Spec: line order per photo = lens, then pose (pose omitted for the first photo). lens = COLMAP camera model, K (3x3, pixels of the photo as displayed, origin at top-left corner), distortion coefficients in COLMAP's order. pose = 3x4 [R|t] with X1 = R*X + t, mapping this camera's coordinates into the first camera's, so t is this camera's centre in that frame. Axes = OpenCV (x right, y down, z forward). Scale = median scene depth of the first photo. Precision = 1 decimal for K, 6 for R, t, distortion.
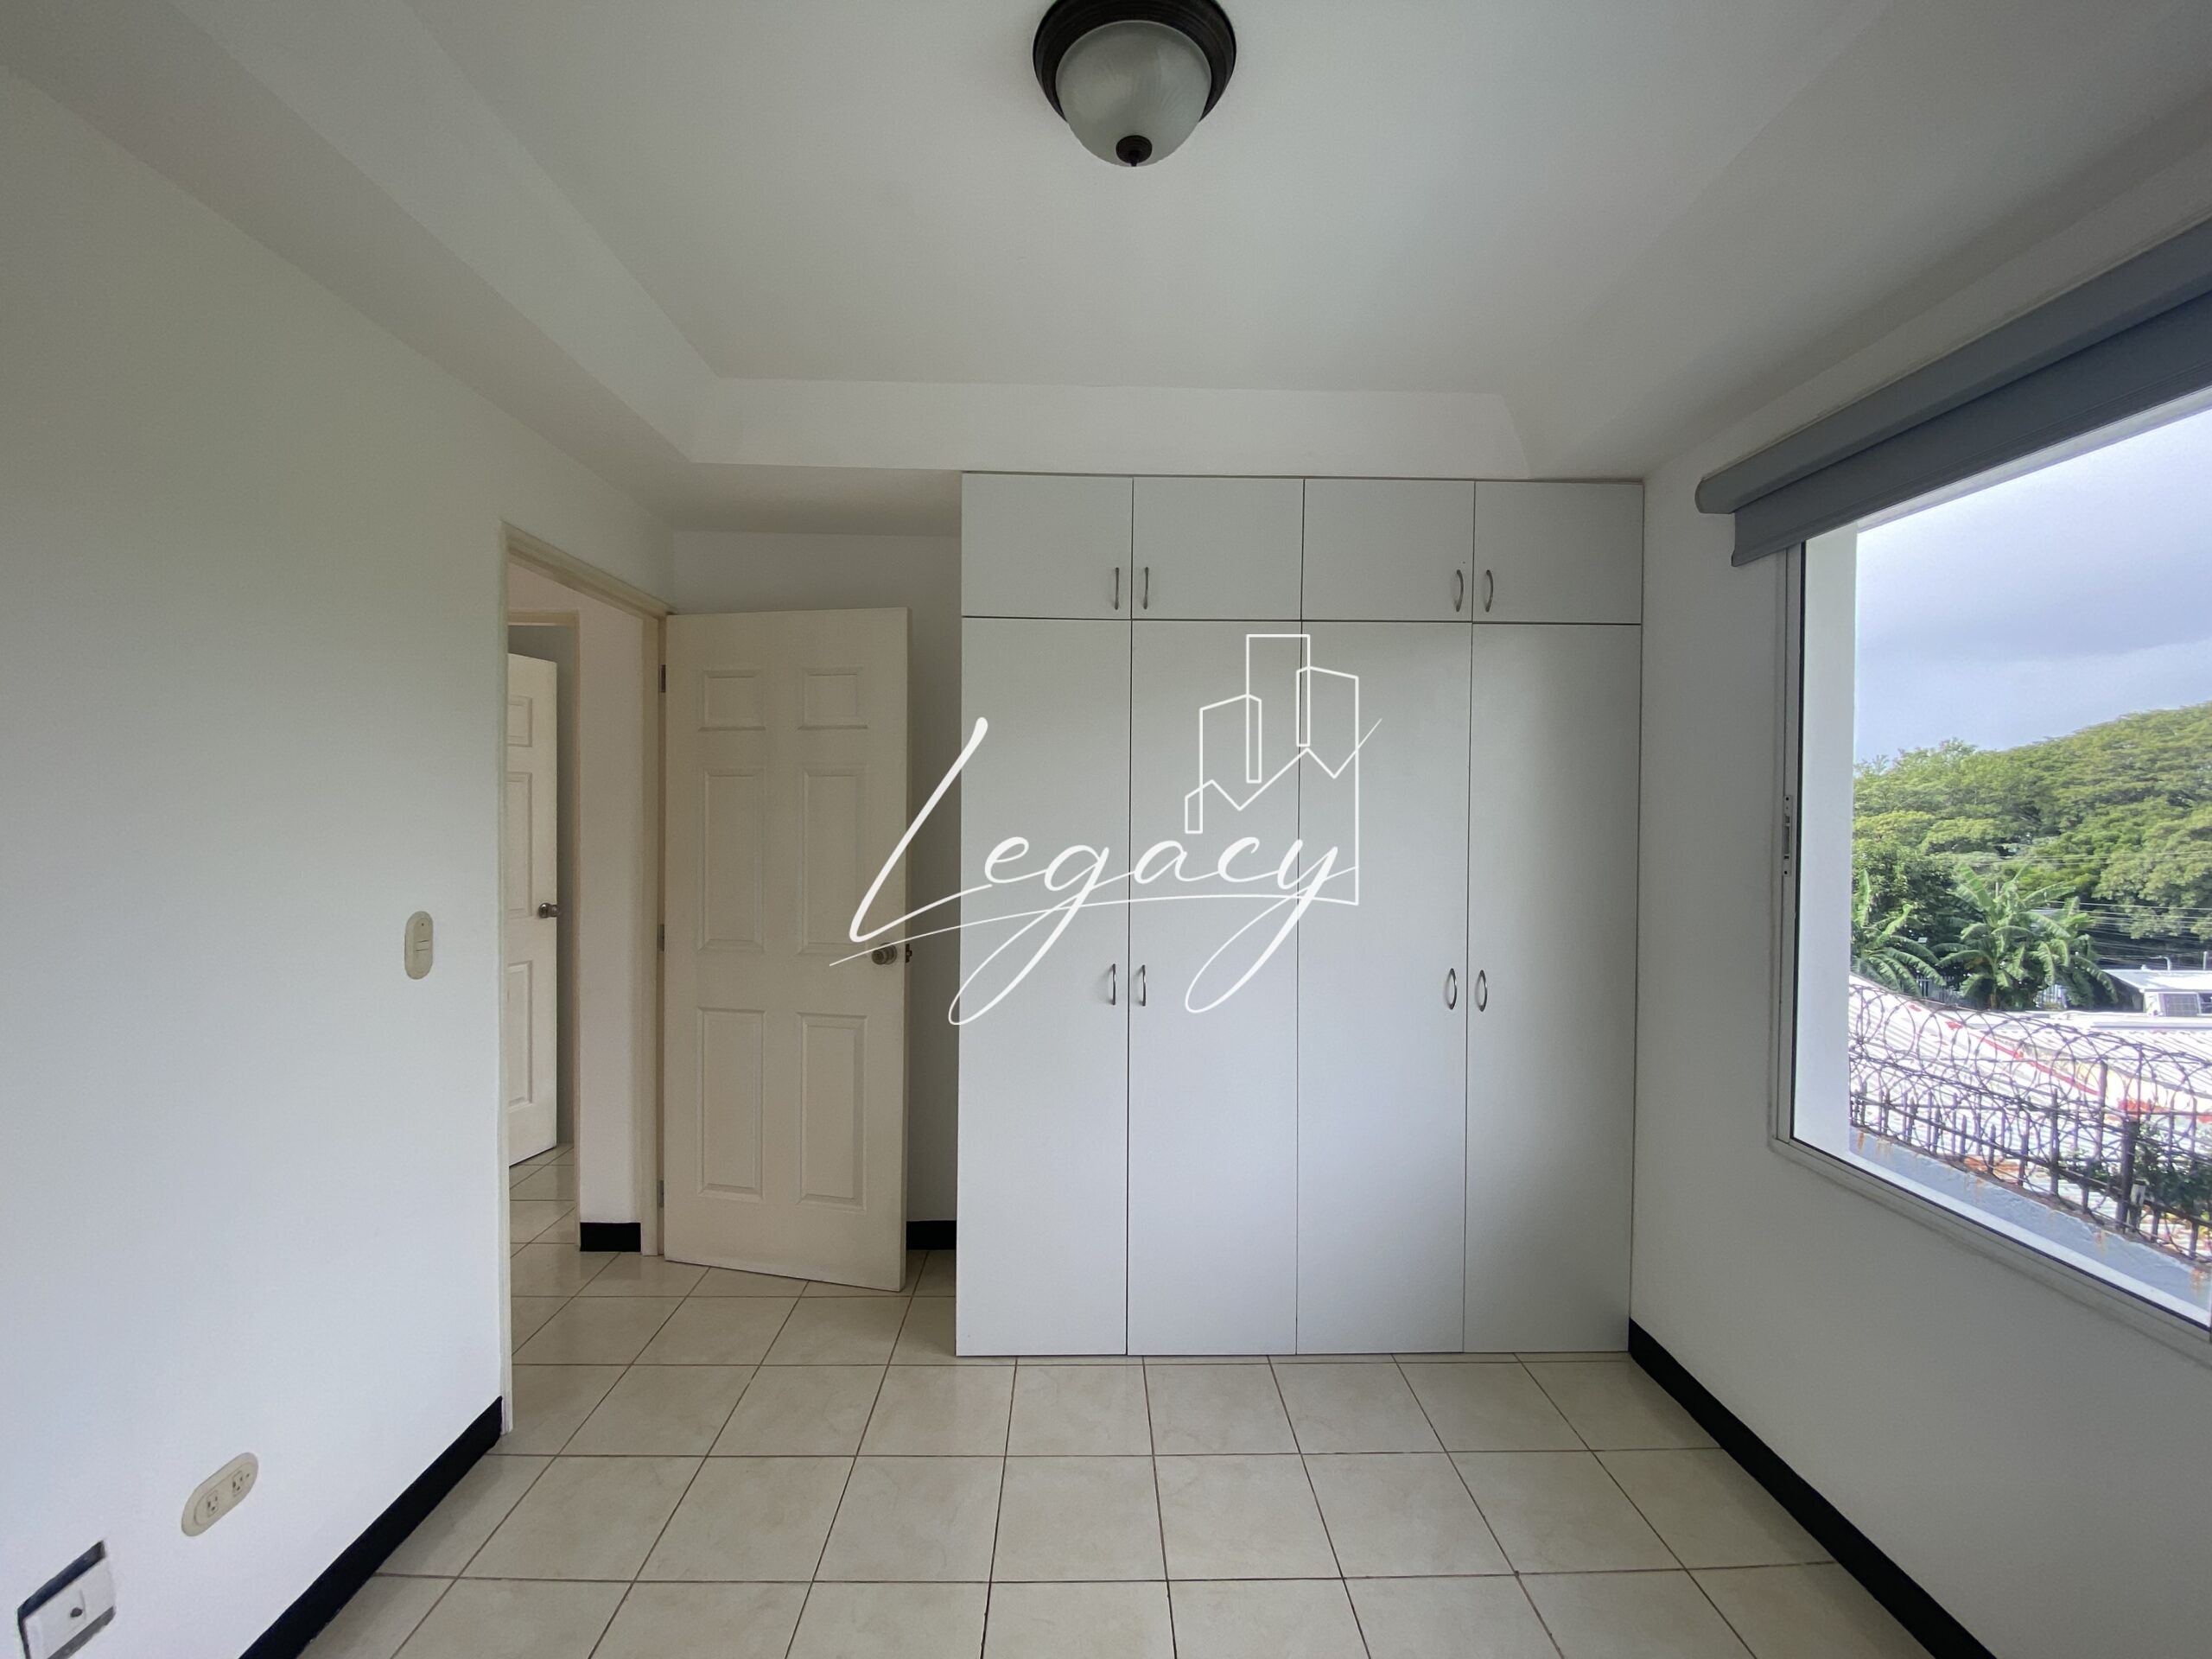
lens RADIAL K [[916.1, 0, 1100.4], [0, 916.1, 820.1], [0, 0, 1]] dist [0.029283, -0.024498]
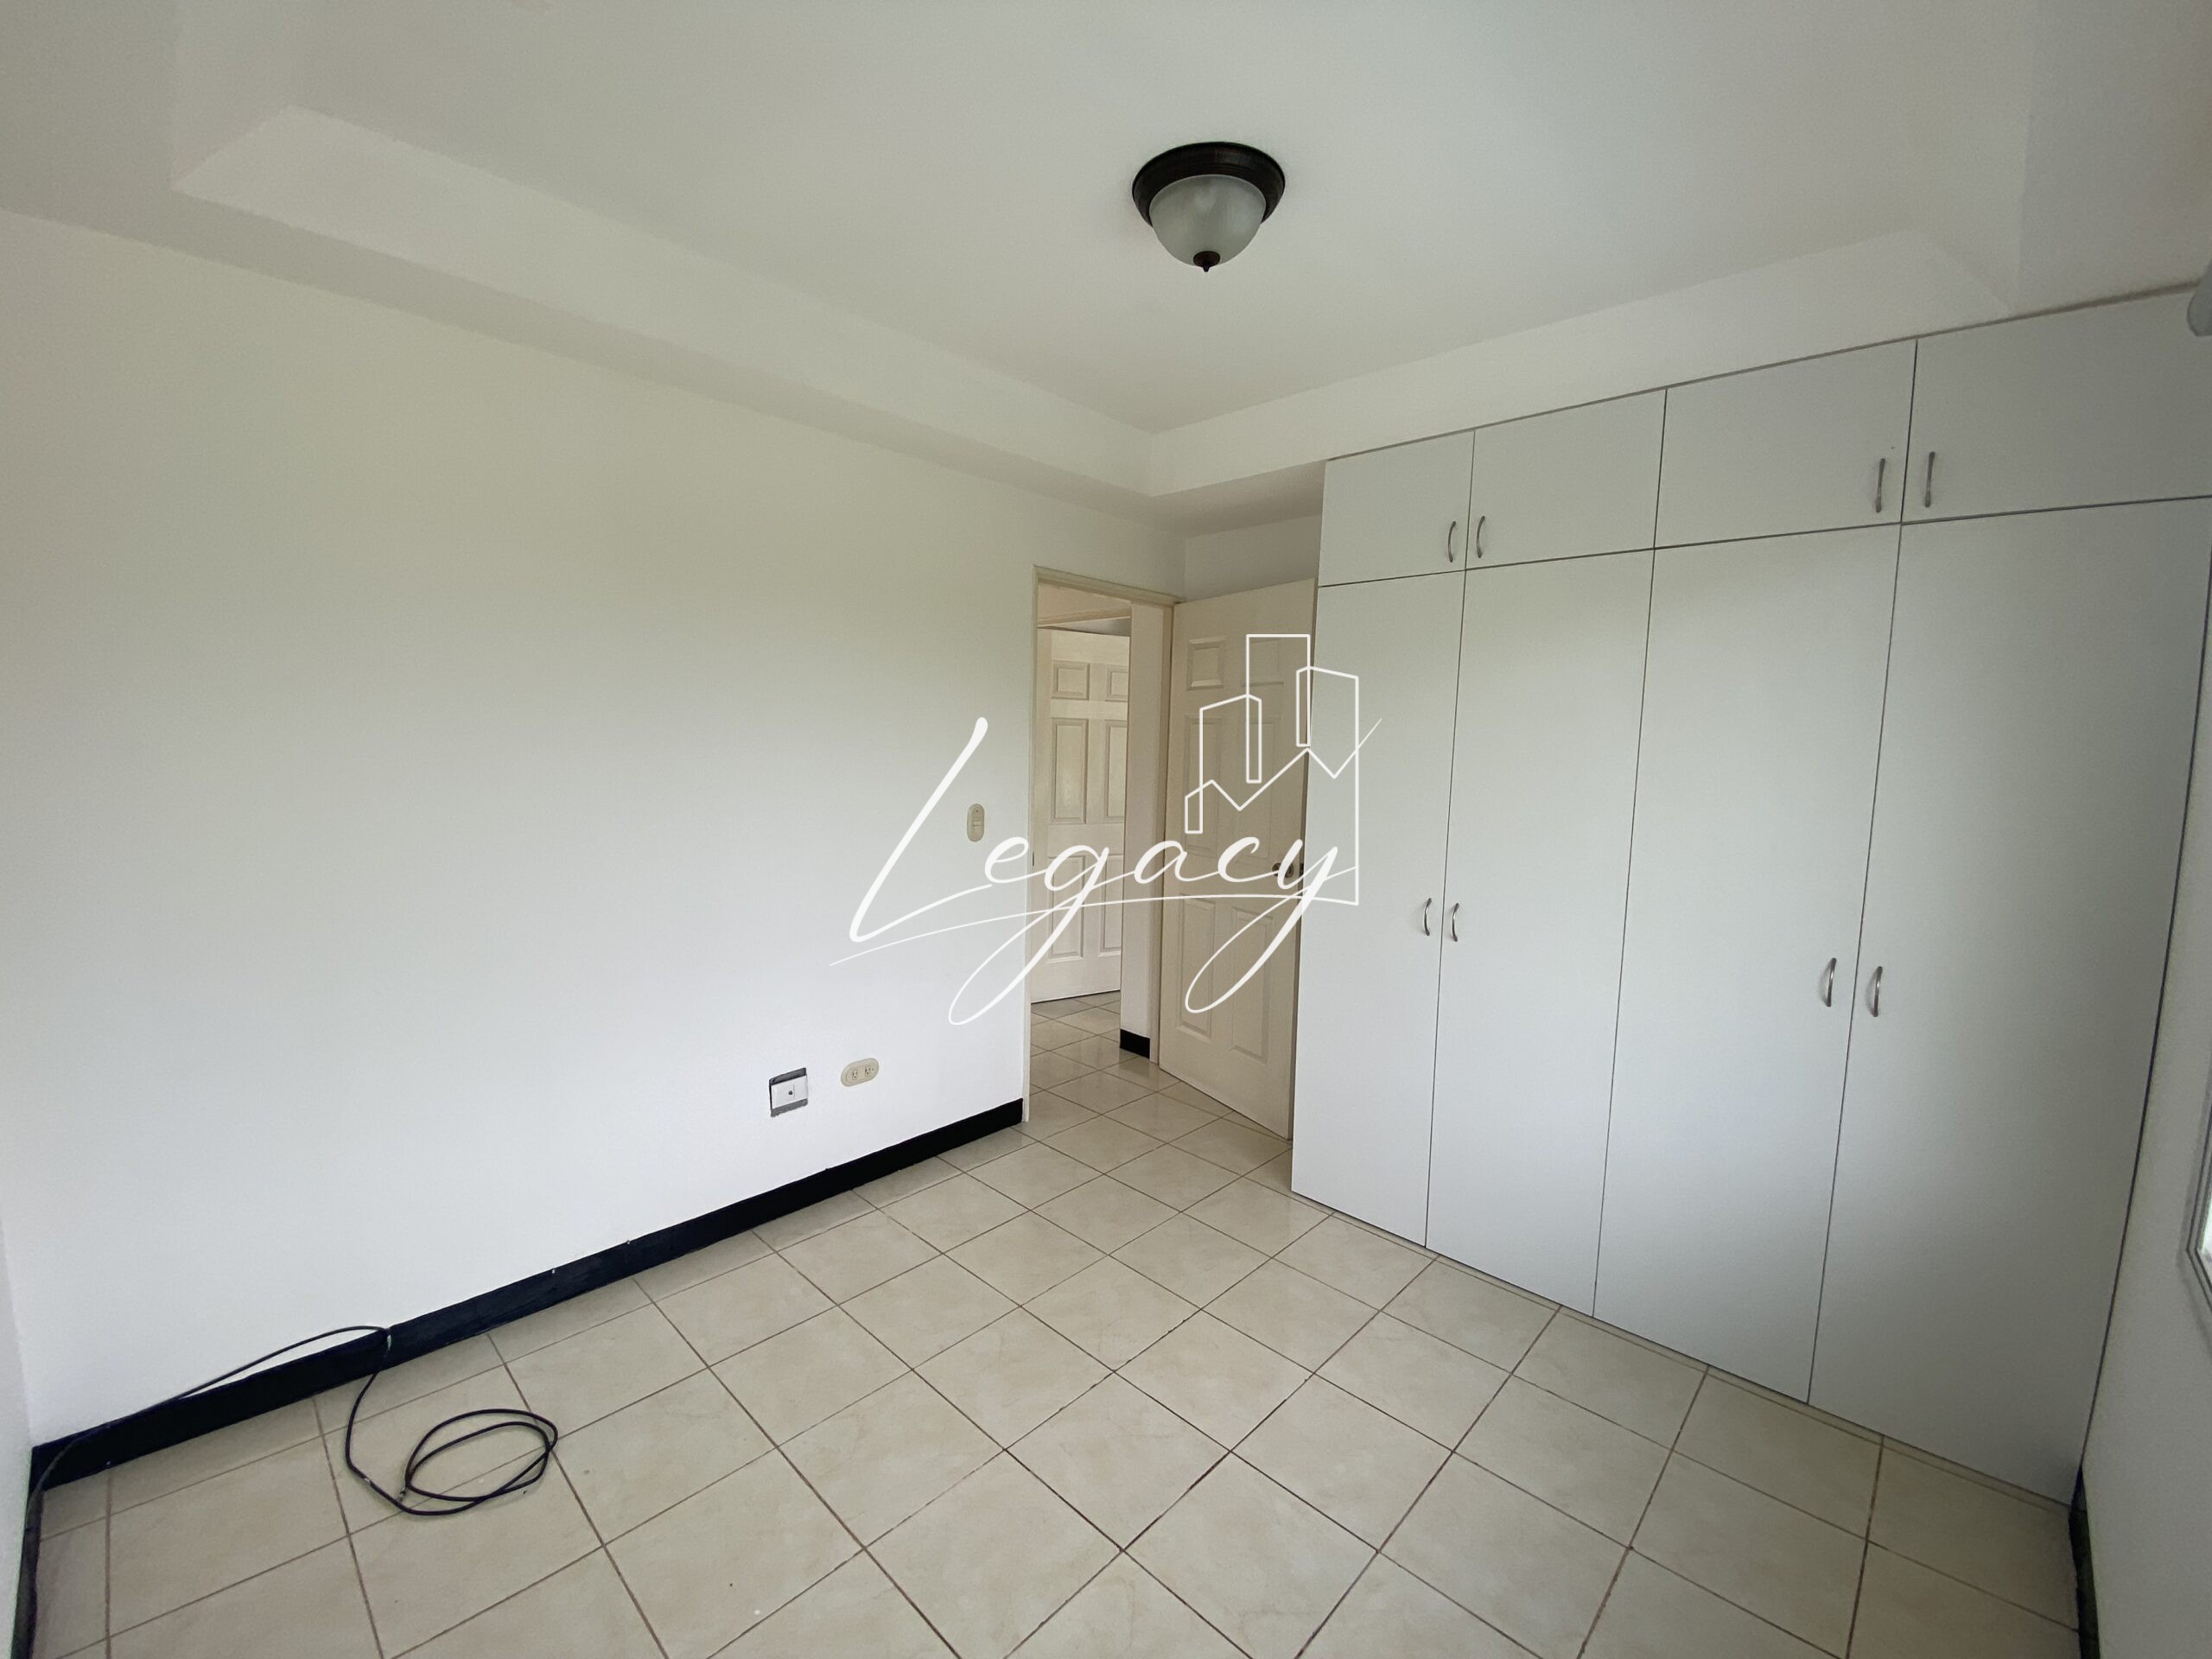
lens RADIAL K [[889.1, 0, 1106.0], [0, 889.1, 829.5], [0, 0, 1]] dist [-0.031189, 0.000065]
pose [[0.701305, 0.080408, -0.708312, 0.473326], [-0.030937, 0.996115, 0.082449, 0.003248], [0.712190, -0.035909, 0.701068, 0.002247]]
